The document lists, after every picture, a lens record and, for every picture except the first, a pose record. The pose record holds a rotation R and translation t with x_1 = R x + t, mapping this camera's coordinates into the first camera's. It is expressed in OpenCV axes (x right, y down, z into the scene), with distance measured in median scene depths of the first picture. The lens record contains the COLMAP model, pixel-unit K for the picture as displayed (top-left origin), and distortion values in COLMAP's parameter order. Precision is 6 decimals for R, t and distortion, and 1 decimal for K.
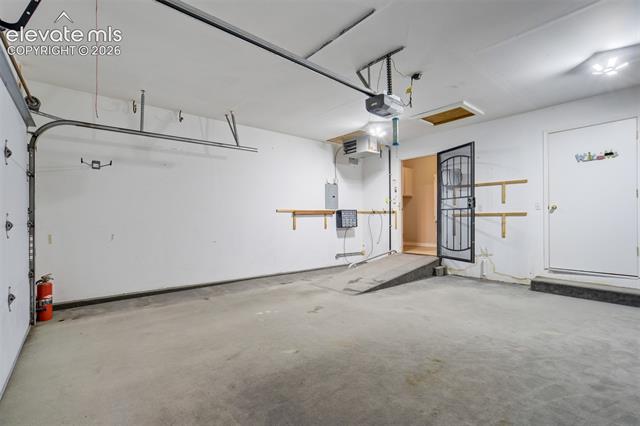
lens RADIAL K [[301.9, 0, 320.2], [0, 301.9, 211.5], [0, 0, 1]] dist [-0.045538, 0.028964]
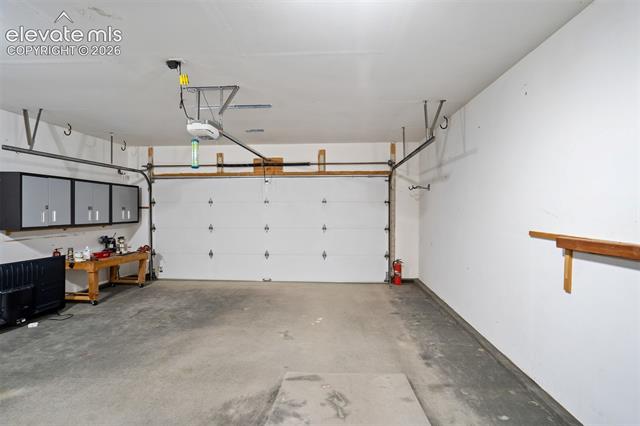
lens RADIAL K [[301.9, 0, 320.2], [0, 301.9, 211.5], [0, 0, 1]] dist [-0.045538, 0.028964]
pose [[-0.679222, 0.007103, -0.733898, 0.435006], [0.011628, 0.999932, -0.001083, -0.042944], [0.733841, -0.009269, -0.679258, 1.244496]]
